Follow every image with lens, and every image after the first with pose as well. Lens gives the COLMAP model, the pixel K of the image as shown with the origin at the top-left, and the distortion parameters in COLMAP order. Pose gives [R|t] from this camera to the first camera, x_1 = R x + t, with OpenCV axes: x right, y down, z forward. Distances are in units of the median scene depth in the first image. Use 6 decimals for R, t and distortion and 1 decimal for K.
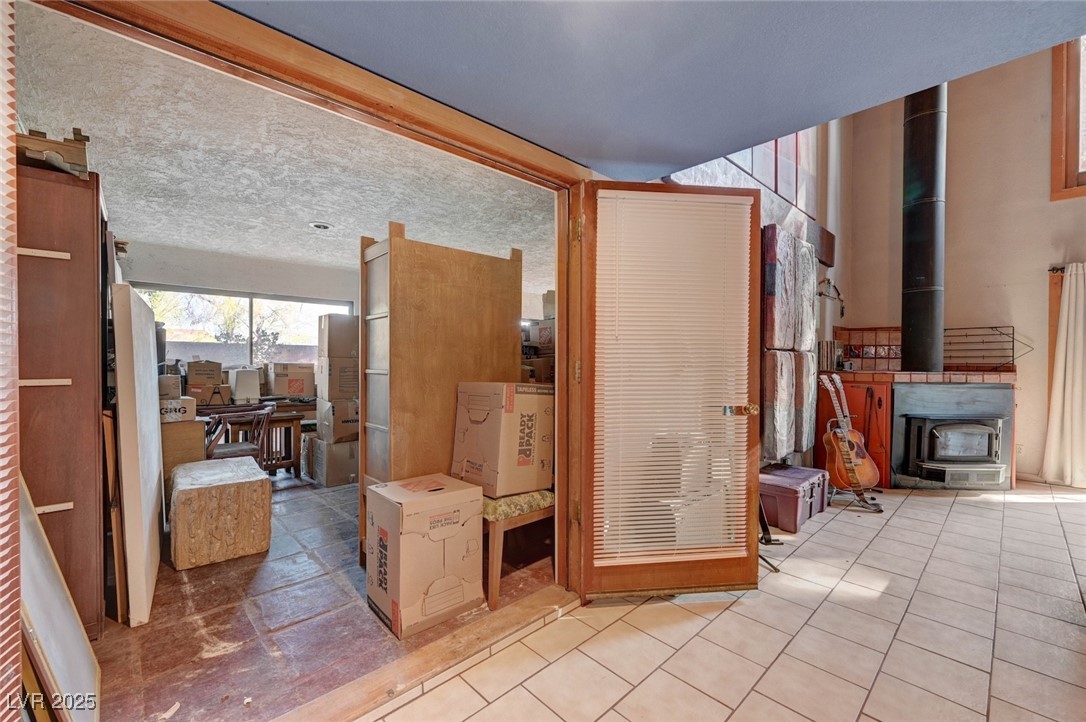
lens RADIAL K [[467.1, 0, 543.0], [0, 467.1, 365.2], [0, 0, 1]] dist [0.002452, 0.000613]
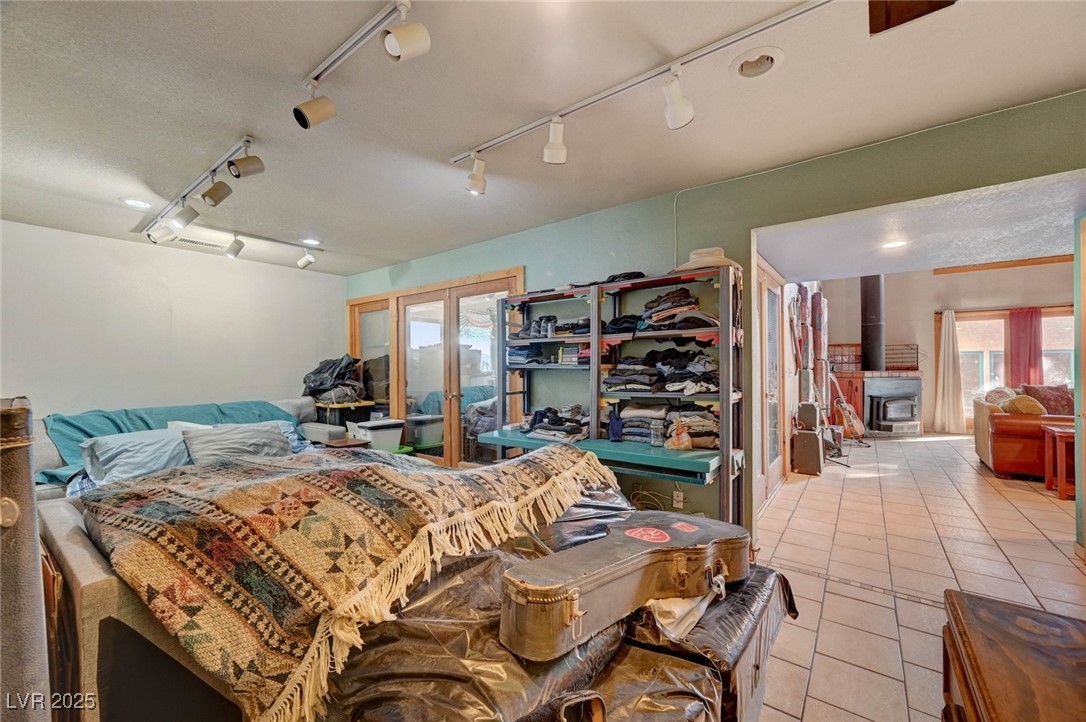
lens RADIAL K [[422.0, 0, 546.1], [0, 422.0, 363.9], [0, 0, 1]] dist [0.001993, 0.000271]
pose [[0.986974, -0.008116, 0.160676, -0.668475], [0.009596, 0.999918, -0.008439, -0.010922], [-0.160595, 0.009871, 0.986971, -0.367713]]
